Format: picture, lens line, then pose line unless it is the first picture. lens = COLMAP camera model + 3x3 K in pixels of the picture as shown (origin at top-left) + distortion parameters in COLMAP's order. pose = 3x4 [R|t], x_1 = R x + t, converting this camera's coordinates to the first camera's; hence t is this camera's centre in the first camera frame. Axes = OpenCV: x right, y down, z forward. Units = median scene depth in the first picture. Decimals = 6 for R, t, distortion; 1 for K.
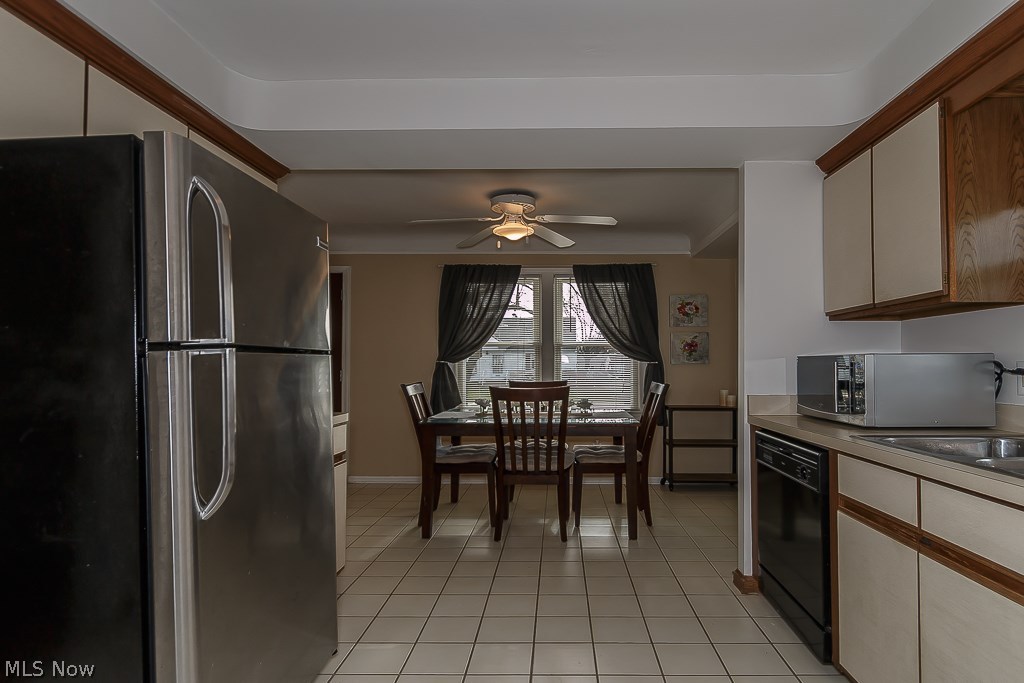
lens RADIAL K [[496.5, 0, 537.8], [0, 496.5, 364.5], [0, 0, 1]] dist [-0.000986, 0.001323]
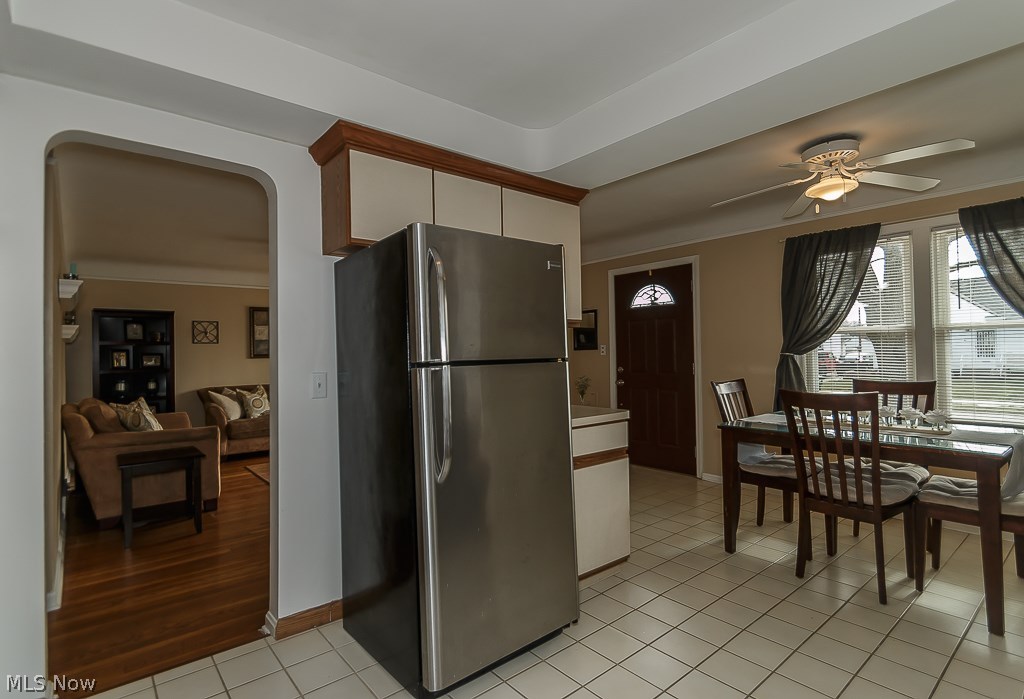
lens RADIAL K [[566.8, 0, 541.8], [0, 566.8, 348.6], [0, 0, 1]] dist [-0.003627, -0.001201]
pose [[0.645233, -0.020819, -0.763703, 0.330859], [0.029129, 0.999572, -0.002638, -0.028236], [0.763431, -0.020544, 0.645563, 0.070975]]
